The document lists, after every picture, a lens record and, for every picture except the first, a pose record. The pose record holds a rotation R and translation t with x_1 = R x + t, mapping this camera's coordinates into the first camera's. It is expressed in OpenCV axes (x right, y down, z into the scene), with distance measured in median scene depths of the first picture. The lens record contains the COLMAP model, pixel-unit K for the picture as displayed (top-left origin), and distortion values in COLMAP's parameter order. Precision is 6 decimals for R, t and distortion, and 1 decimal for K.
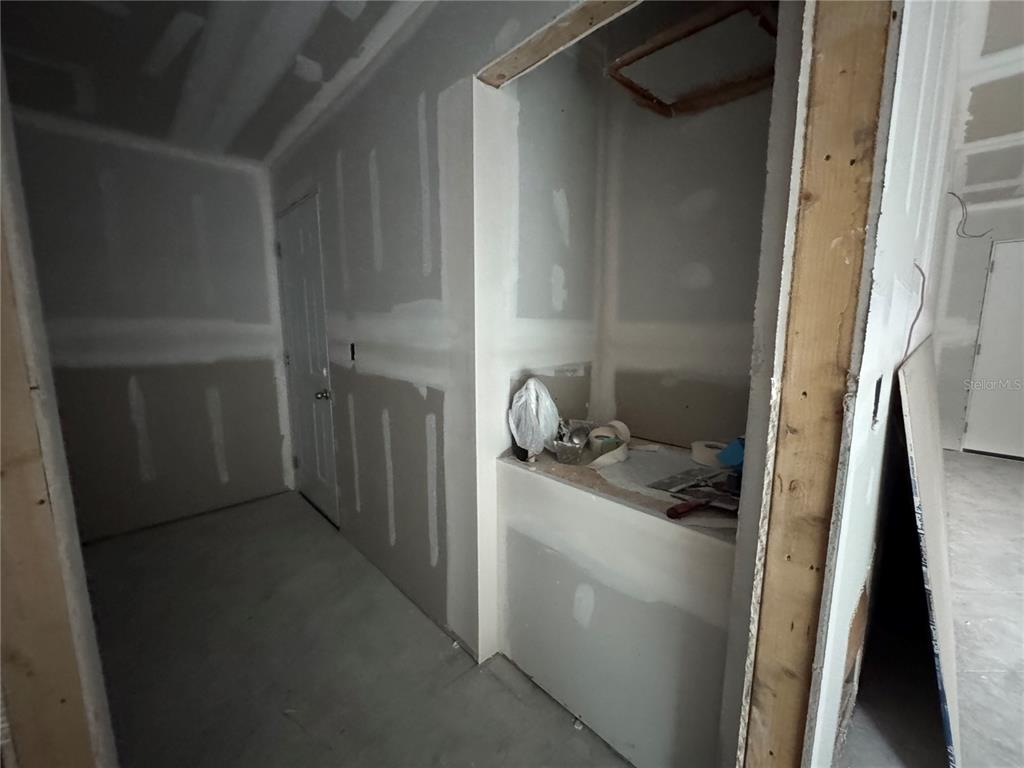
lens RADIAL K [[412.1, 0, 507.0], [0, 412.1, 380.8], [0, 0, 1]] dist [-0.001683, -0.000331]
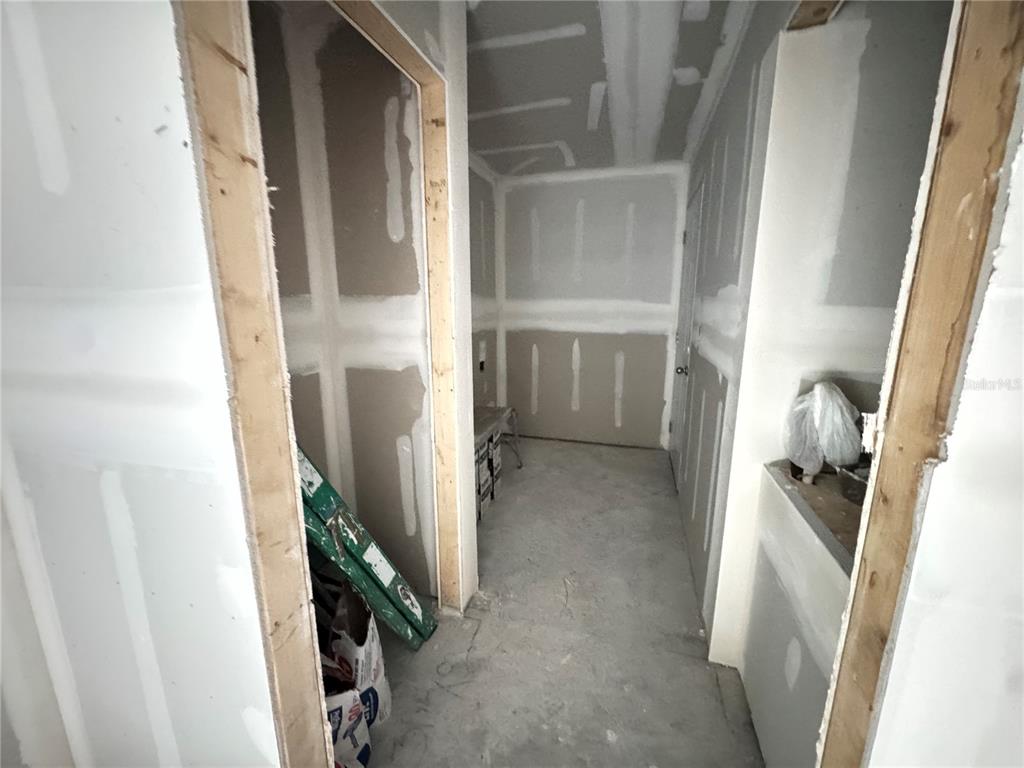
lens RADIAL K [[412.1, 0, 511.1], [0, 412.1, 382.4], [0, 0, 1]] dist [-0.001683, -0.000331]
pose [[0.501861, 0.175565, -0.846943, 0.400177], [-0.124693, 0.983640, 0.130014, -0.031997], [0.855913, 0.040359, 0.515542, 0.062236]]
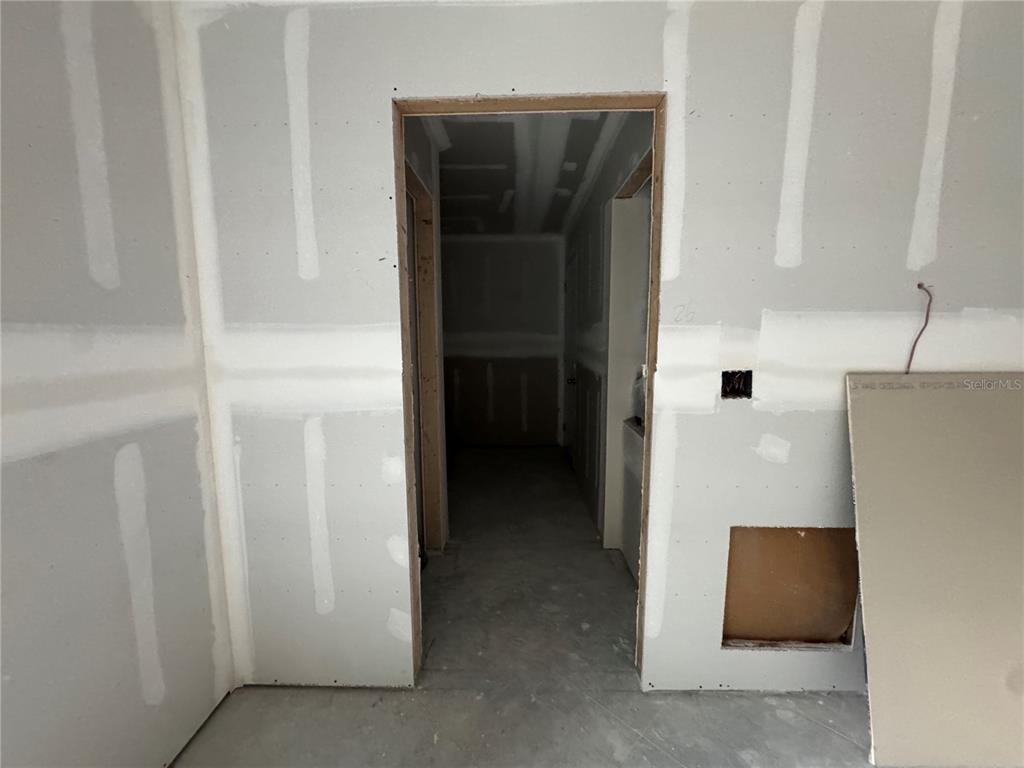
lens RADIAL K [[412.1, 0, 513.2], [0, 412.1, 383.5], [0, 0, 1]] dist [-0.001683, -0.000331]
pose [[0.721852, 0.086544, -0.686615, 0.709429], [-0.097584, 0.994966, 0.022818, 0.045935], [0.685133, 0.050531, 0.726663, -0.434075]]
